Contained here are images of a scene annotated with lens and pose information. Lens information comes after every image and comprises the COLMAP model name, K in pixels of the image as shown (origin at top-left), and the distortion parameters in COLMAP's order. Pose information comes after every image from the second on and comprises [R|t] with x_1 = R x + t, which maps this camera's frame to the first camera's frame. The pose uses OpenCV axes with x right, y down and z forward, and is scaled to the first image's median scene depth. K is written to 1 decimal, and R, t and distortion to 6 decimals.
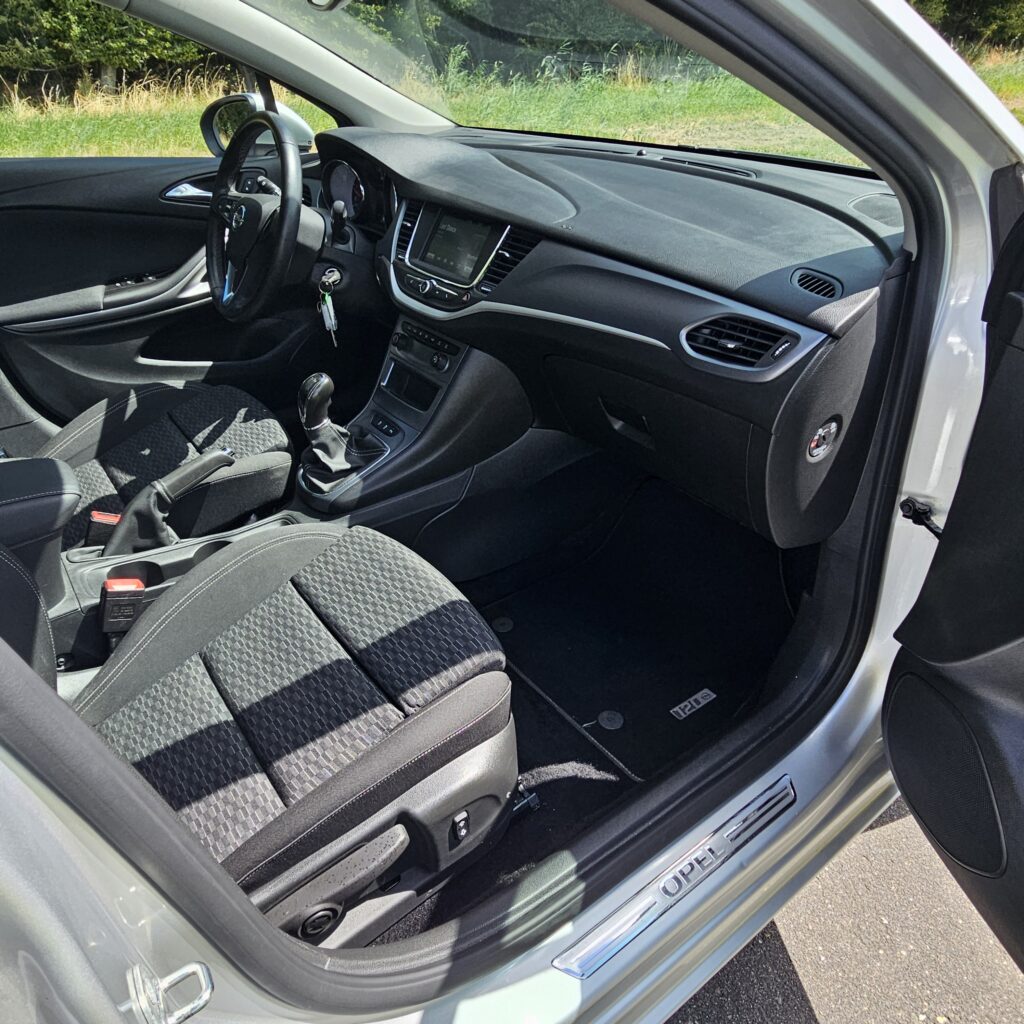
lens RADIAL K [[746.3, 0, 515.0], [0, 746.3, 511.7], [0, 0, 1]] dist [-0.008090, 0.003785]
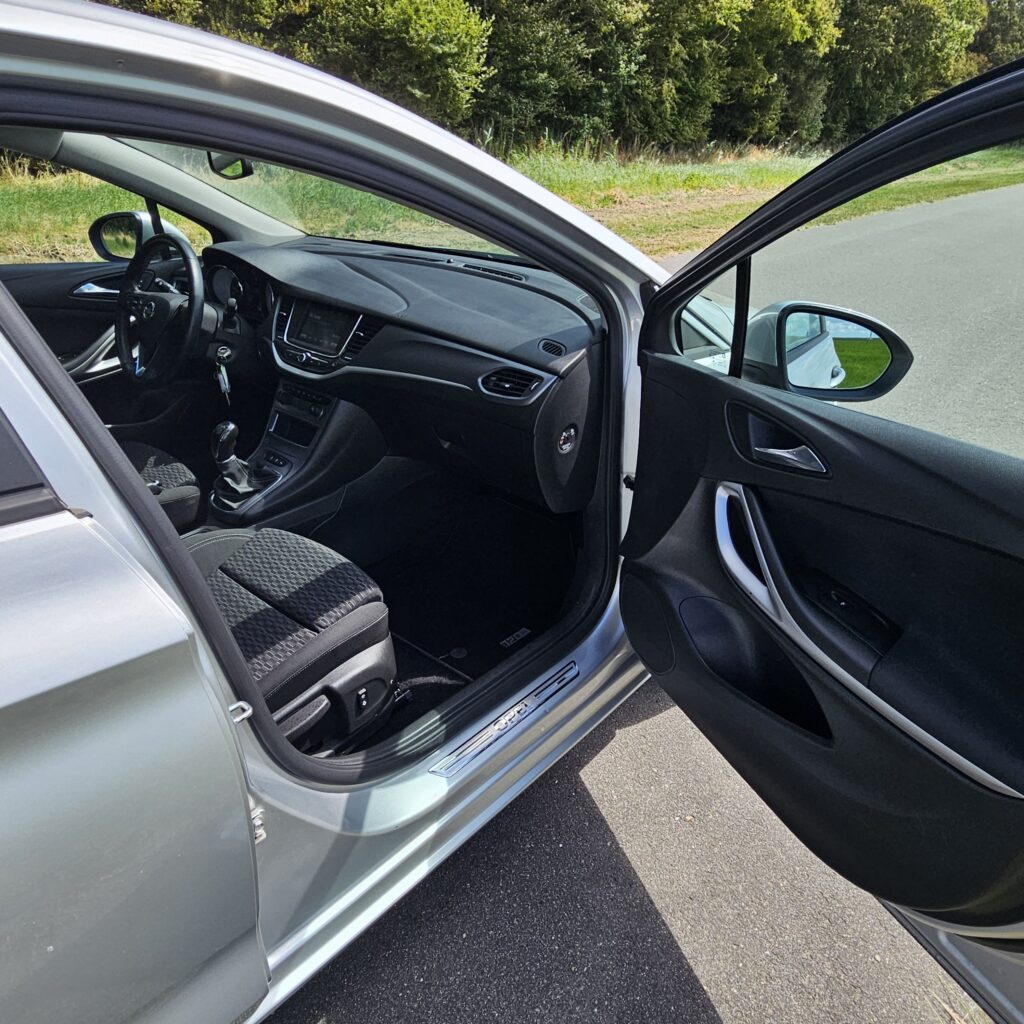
lens RADIAL K [[746.3, 0, 512.4], [0, 746.3, 511.6], [0, 0, 1]] dist [-0.008090, 0.003785]
pose [[0.977016, -0.069266, 0.201596, -0.040239], [0.087007, 0.992950, -0.080503, 0.141593], [-0.194598, 0.096193, 0.976155, -0.444352]]
